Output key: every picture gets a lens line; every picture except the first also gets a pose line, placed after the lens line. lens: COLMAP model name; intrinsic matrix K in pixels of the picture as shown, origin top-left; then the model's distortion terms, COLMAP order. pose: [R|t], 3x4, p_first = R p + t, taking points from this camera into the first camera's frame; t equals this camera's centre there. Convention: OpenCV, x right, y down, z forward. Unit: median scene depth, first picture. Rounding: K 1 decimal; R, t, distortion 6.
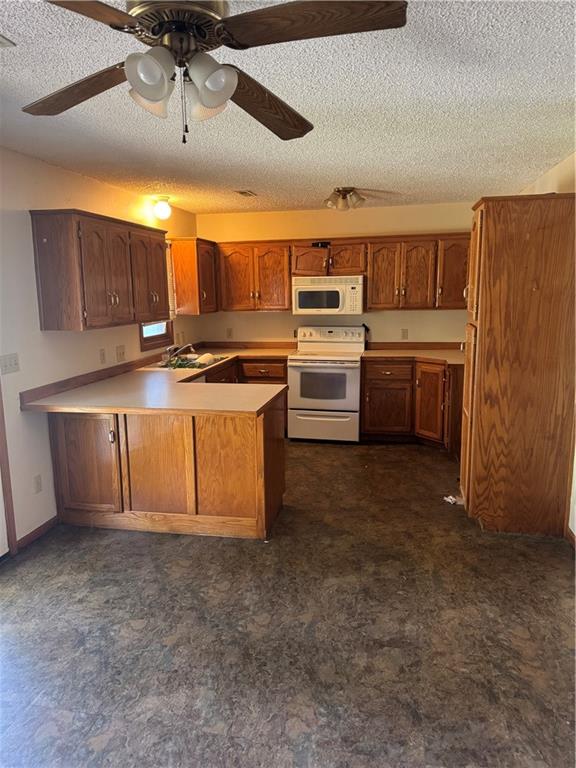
lens RADIAL K [[532.7, 0, 288.0], [0, 532.7, 384.0], [0, 0, 1]] dist [0.090889, -0.130967]
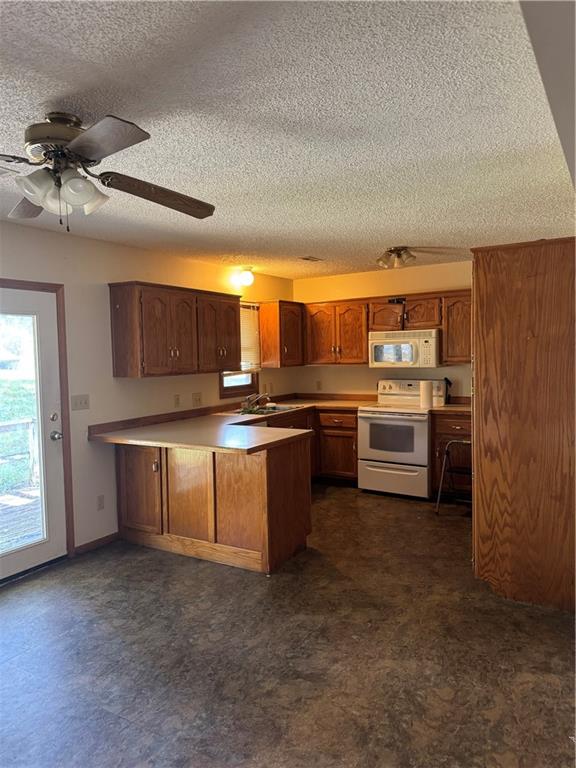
lens RADIAL K [[532.7, 0, 288.0], [0, 532.7, 384.0], [0, 0, 1]] dist [0.090889, -0.130967]
pose [[0.941624, 0.012953, -0.336416, 0.341266], [-0.049848, 0.993610, -0.101266, 0.022041], [0.332954, 0.112124, 0.936253, -0.027020]]
